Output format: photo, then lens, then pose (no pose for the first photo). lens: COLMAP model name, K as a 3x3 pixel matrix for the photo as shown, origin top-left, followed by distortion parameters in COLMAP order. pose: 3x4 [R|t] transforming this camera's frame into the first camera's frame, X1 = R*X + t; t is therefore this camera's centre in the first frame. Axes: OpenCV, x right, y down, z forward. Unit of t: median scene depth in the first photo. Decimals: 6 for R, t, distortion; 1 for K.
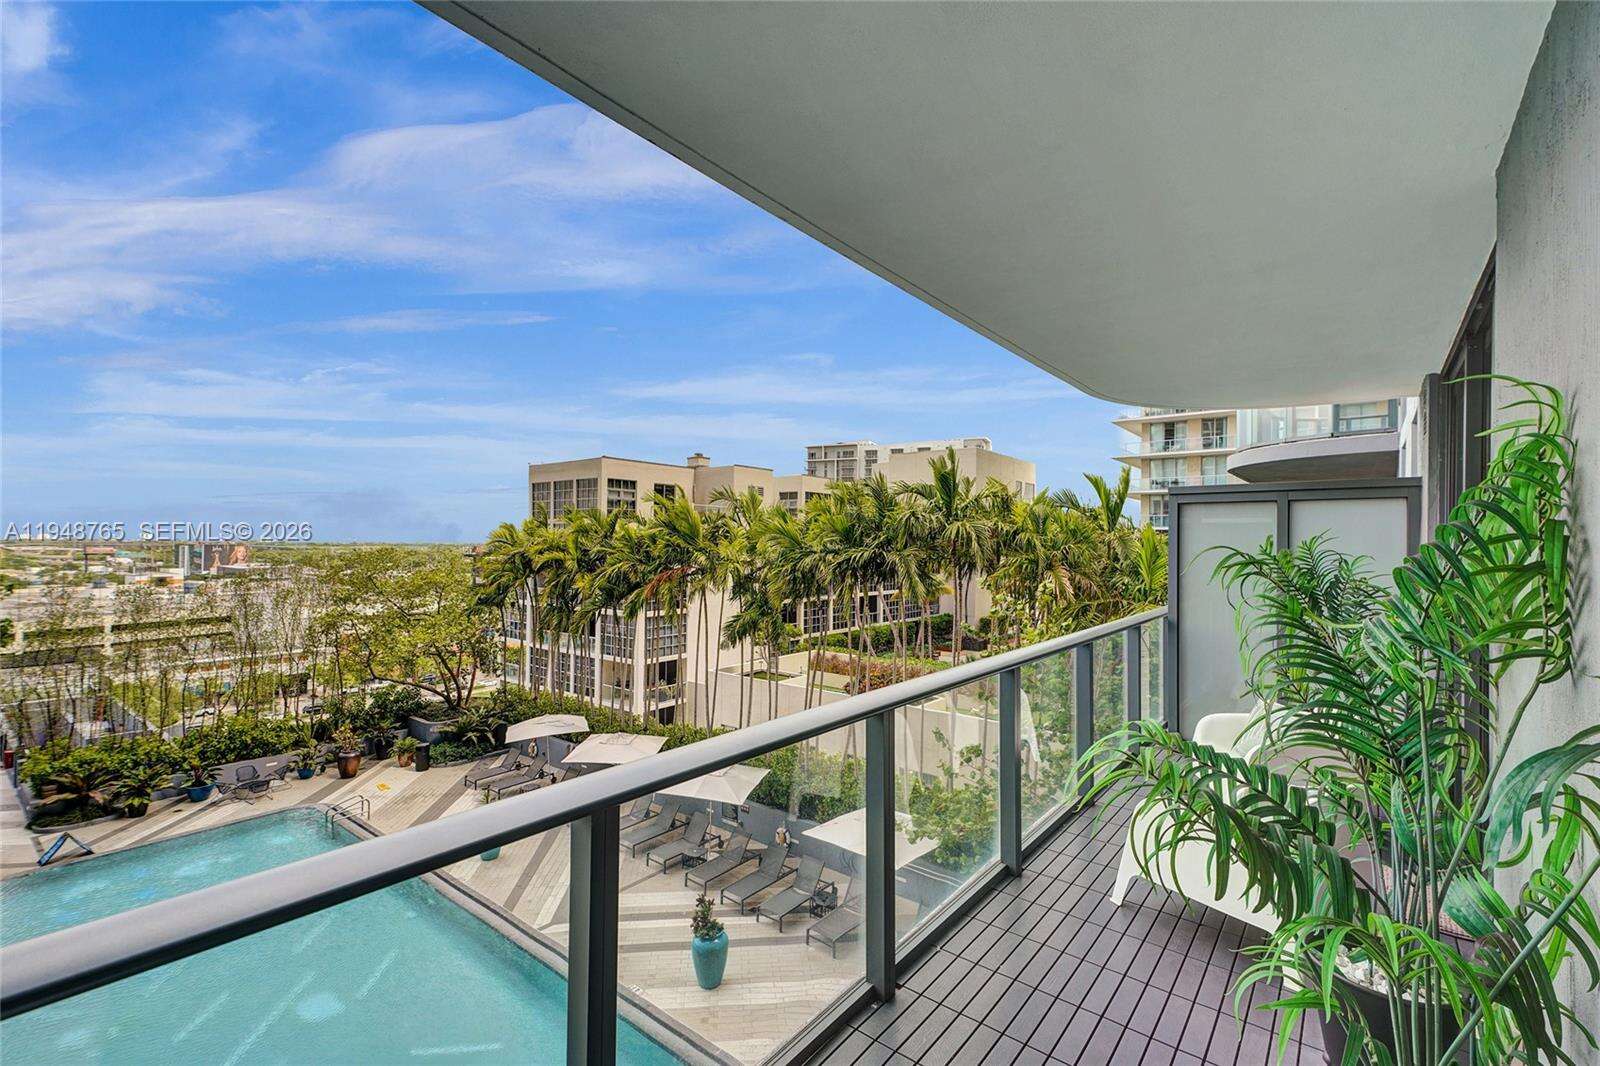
lens RADIAL K [[693.9, 0, 797.9], [0, 693.9, 540.1], [0, 0, 1]] dist [0.051169, -0.017923]
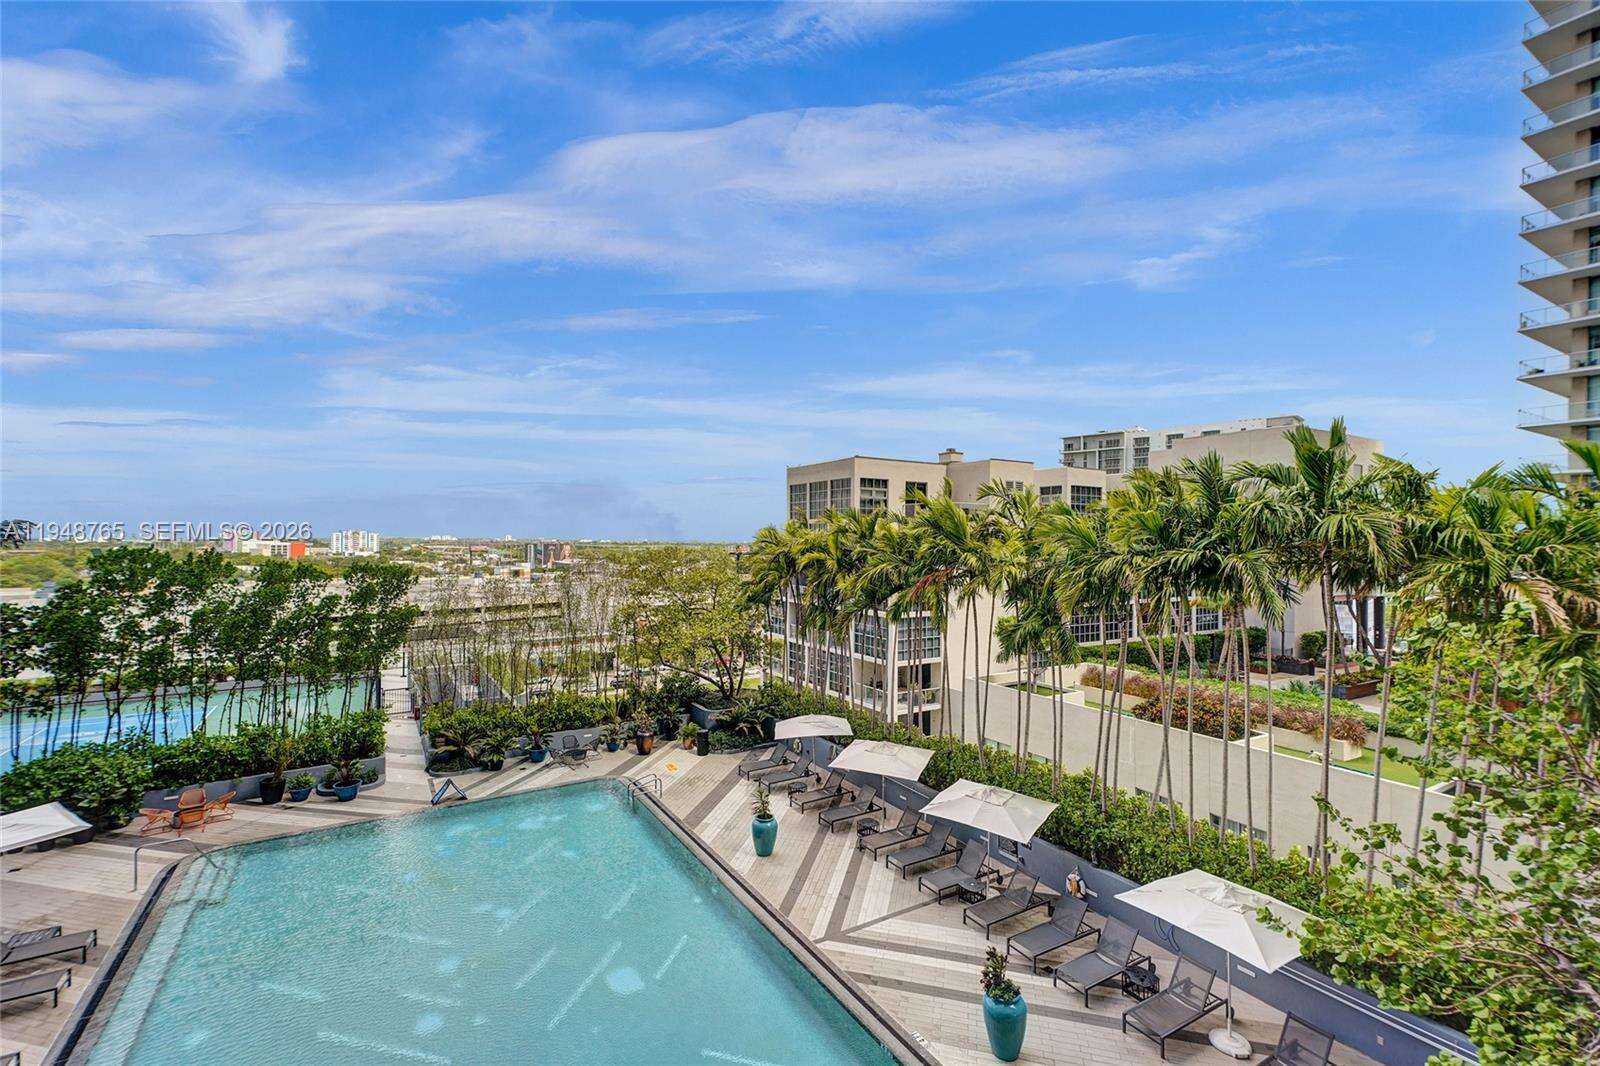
lens RADIAL K [[693.9, 0, 797.9], [0, 693.9, 540.1], [0, 0, 1]] dist [0.051169, -0.017923]
pose [[0.940834, -0.002486, -0.338858, -0.038708], [0.002941, 0.999995, 0.000830, -0.000975], [0.338855, -0.001777, 0.940837, 0.055700]]
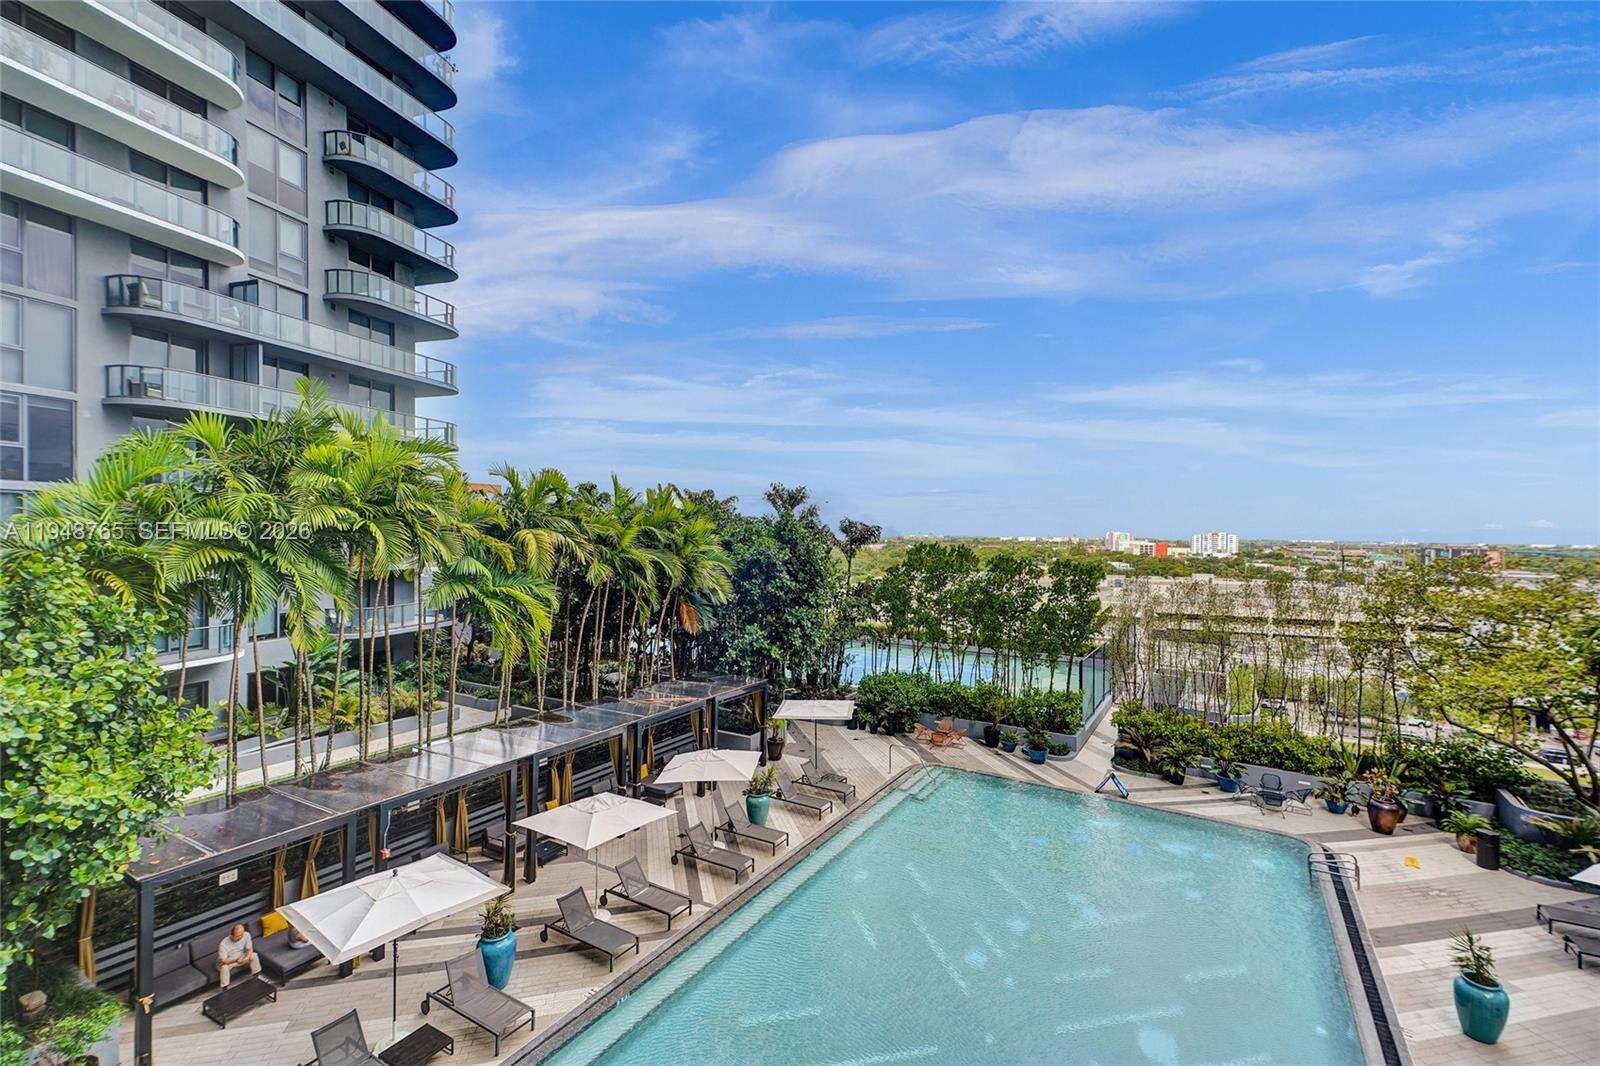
lens RADIAL K [[694.6, 0, 793.6], [0, 694.6, 537.5], [0, 0, 1]] dist [0.047421, -0.015741]
pose [[0.122584, -0.001176, -0.992457, 0.112020], [-0.007839, 0.999967, -0.002153, 0.000428], [0.992427, 0.008044, 0.122571, 0.235994]]
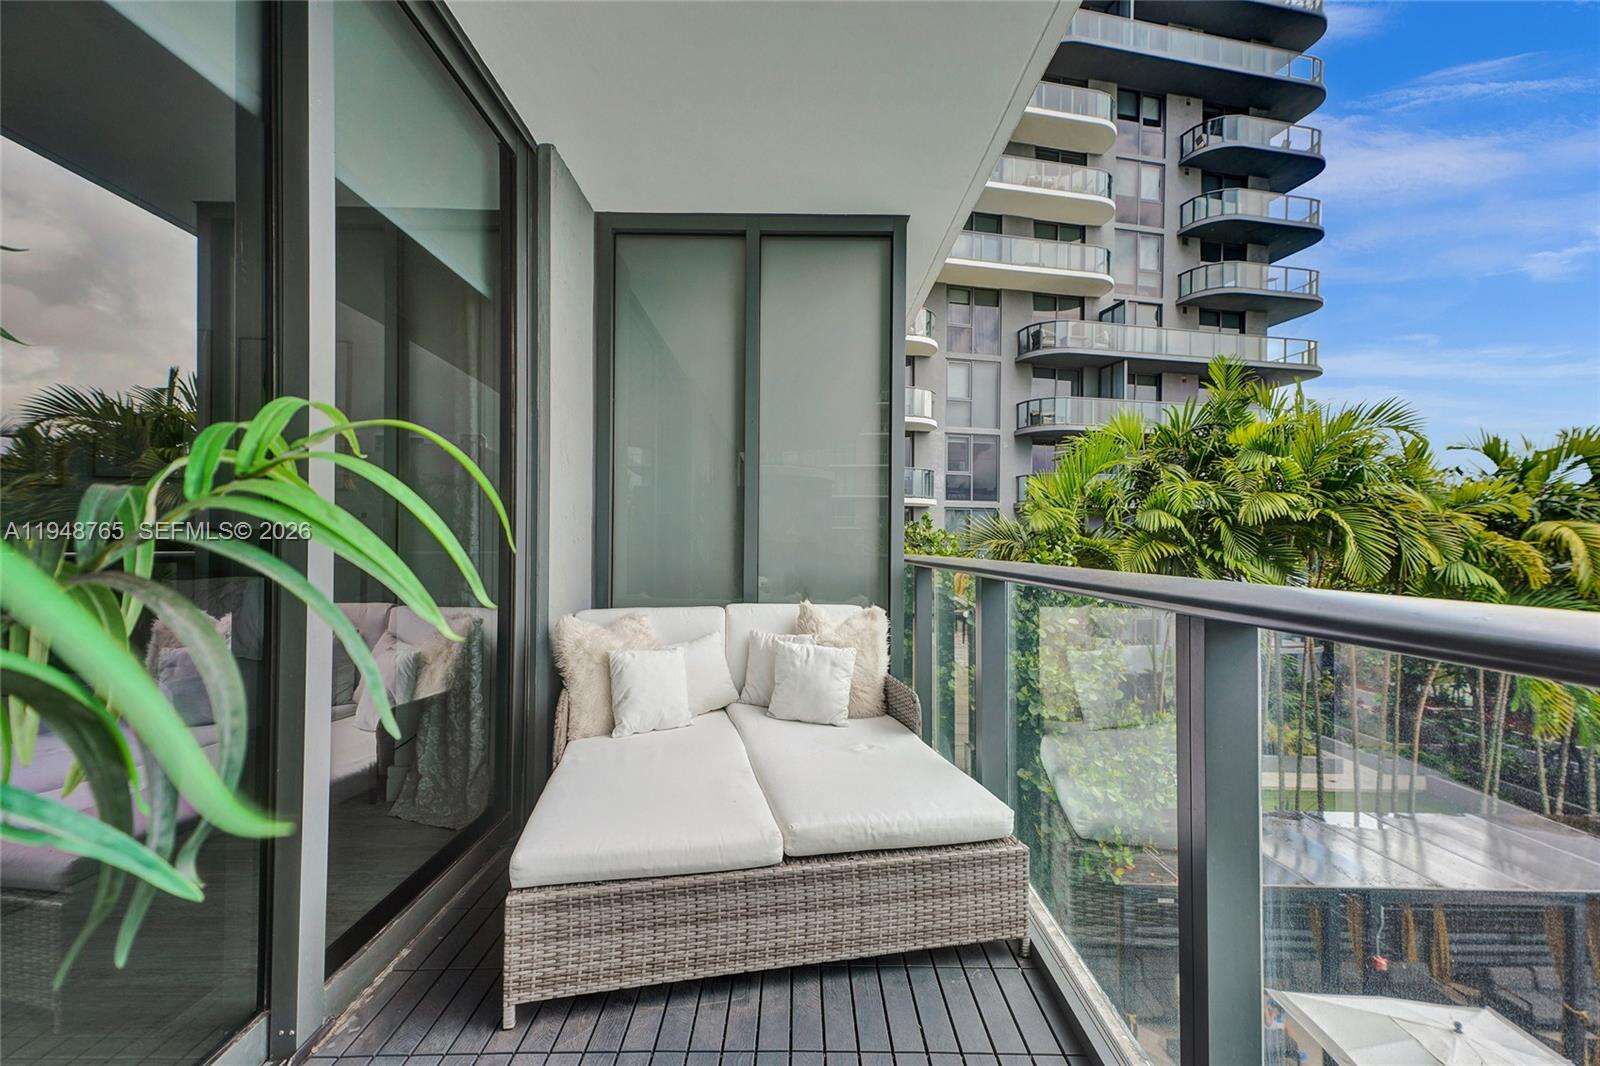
lens RADIAL K [[694.6, 0, 793.6], [0, 694.6, 537.5], [0, 0, 1]] dist [0.047421, -0.015741]
pose [[-0.781669, -0.022045, -0.623304, 0.032475], [-0.014301, 0.999746, -0.017424, 0.021787], [0.623529, -0.004706, -0.781786, 0.084907]]
